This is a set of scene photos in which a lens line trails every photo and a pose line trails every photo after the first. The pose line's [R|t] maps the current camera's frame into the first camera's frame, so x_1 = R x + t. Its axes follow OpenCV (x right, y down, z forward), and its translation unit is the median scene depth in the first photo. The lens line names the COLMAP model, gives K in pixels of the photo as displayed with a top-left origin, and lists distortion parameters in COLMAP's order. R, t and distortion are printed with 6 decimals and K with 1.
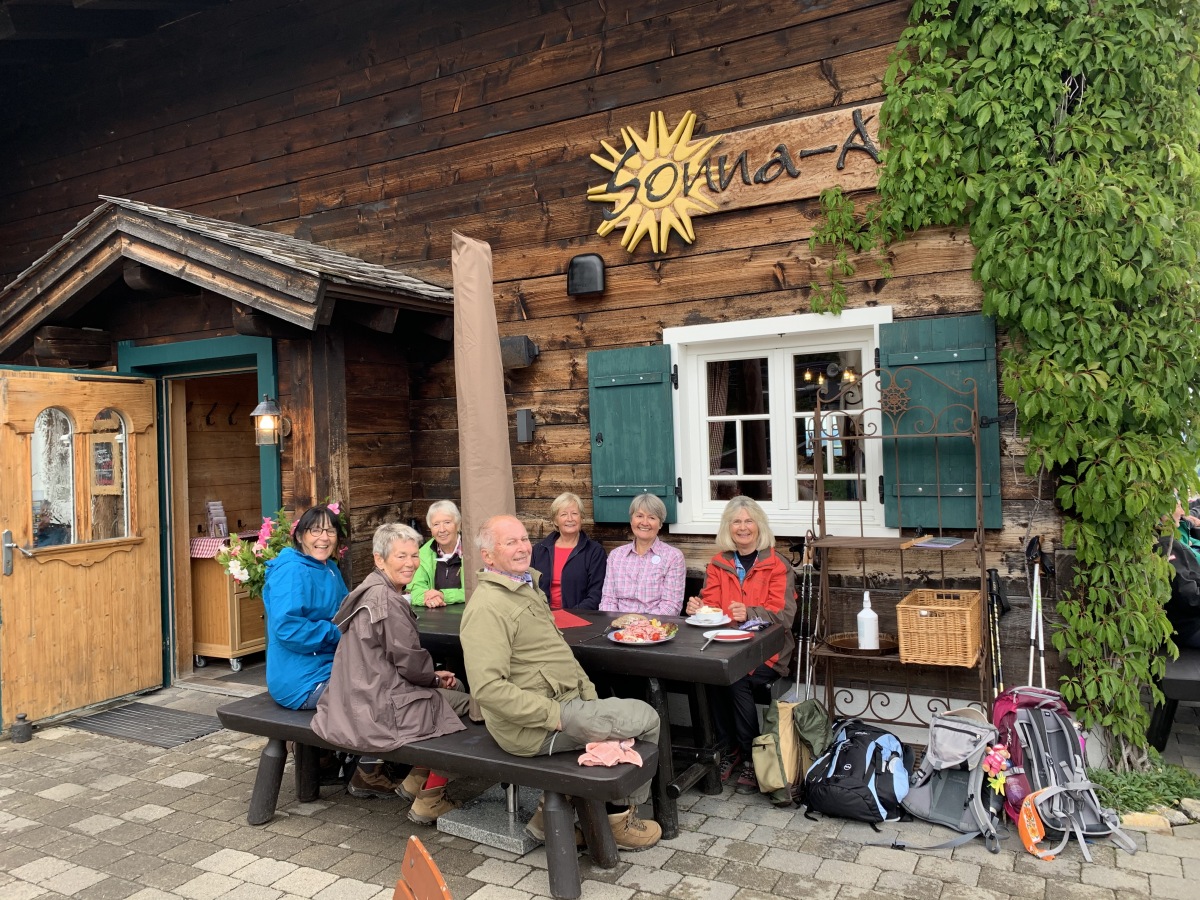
lens RADIAL K [[912.4, 0, 596.2], [0, 912.4, 444.6], [0, 0, 1]] dist [0.021661, -0.006154]
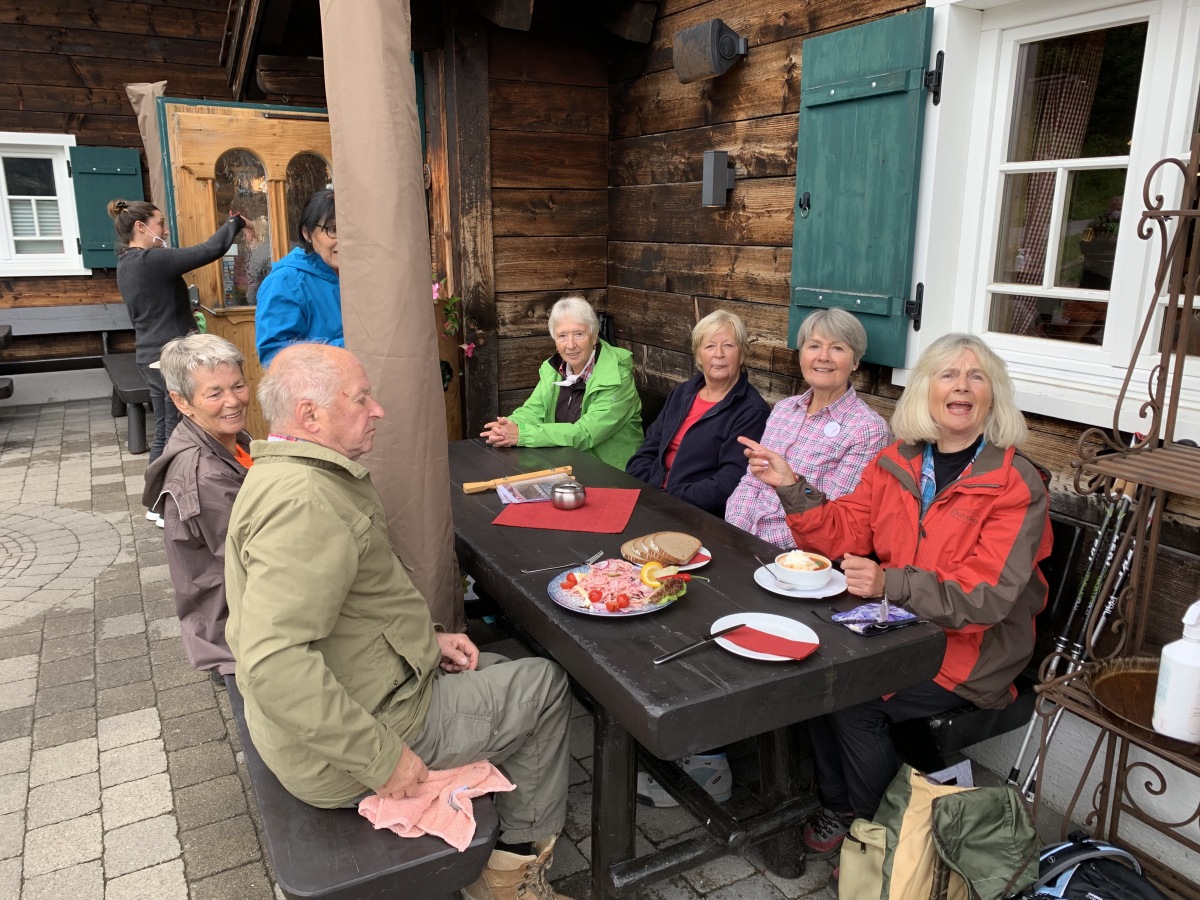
lens RADIAL K [[912.4, 0, 600.5], [0, 912.4, 452.5], [0, 0, 1]] dist [0.021661, -0.006154]
pose [[0.838251, 0.169441, -0.518290, 0.213903], [-0.034855, 0.965201, 0.259174, 0.000124], [0.544169, -0.199188, 0.814987, 0.419272]]
